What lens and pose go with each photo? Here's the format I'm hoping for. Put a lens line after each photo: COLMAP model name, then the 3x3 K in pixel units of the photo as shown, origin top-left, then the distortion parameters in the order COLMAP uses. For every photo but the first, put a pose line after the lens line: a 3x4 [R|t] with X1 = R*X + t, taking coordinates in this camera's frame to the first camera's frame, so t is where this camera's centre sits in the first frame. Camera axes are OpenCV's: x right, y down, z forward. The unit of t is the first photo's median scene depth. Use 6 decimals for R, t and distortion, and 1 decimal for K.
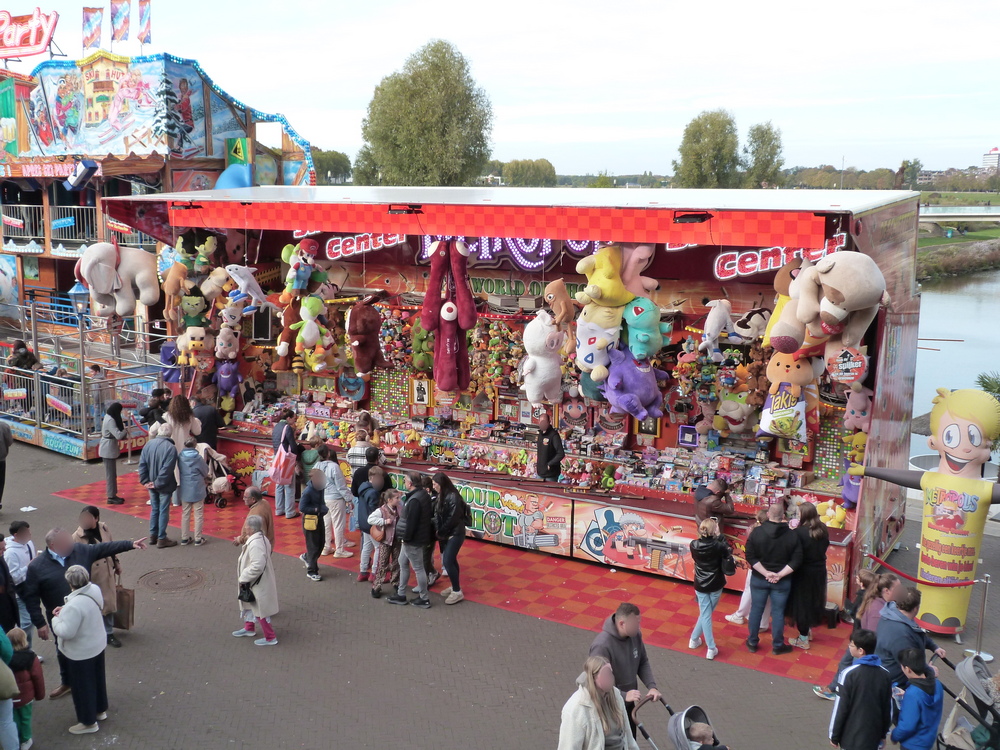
lens RADIAL K [[1076.4, 0, 499.7], [0, 1076.4, 375.1], [0, 0, 1]] dist [-0.007645, 0.000000]
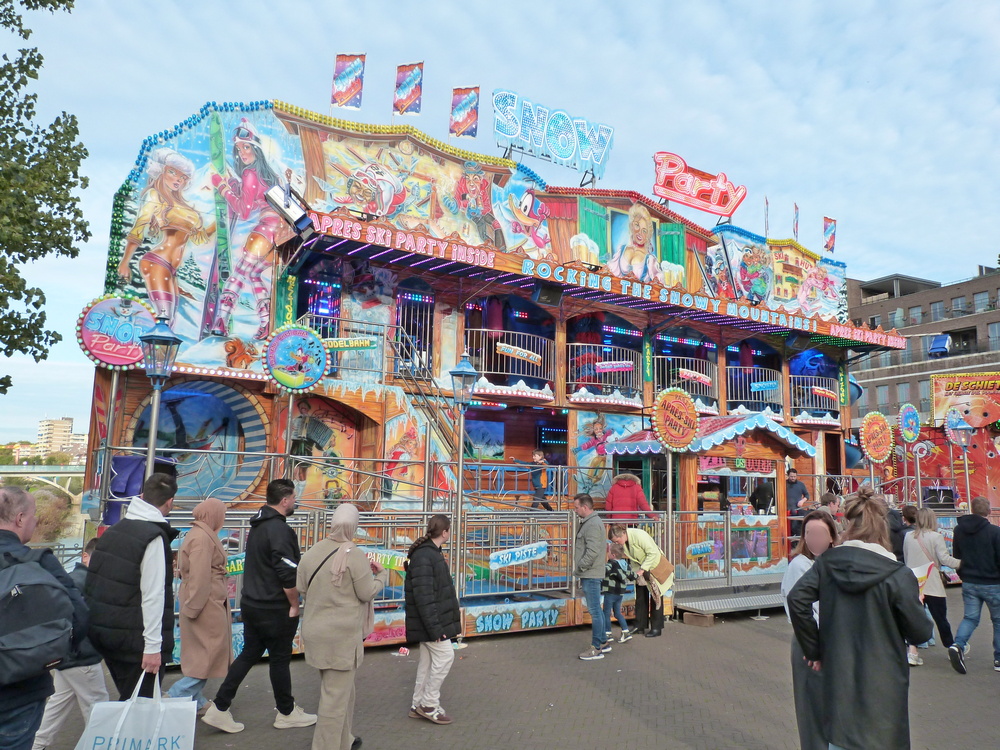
lens RADIAL K [[756.5, 0, 500.4], [0, 756.5, 374.8], [0, 0, 1]] dist [-0.016687, -0.003863]
pose [[0.348067, 0.132917, 0.927999, -1.155483], [0.147254, 0.969858, -0.194143, -0.055254], [-0.925832, 0.204226, 0.318004, 1.029233]]
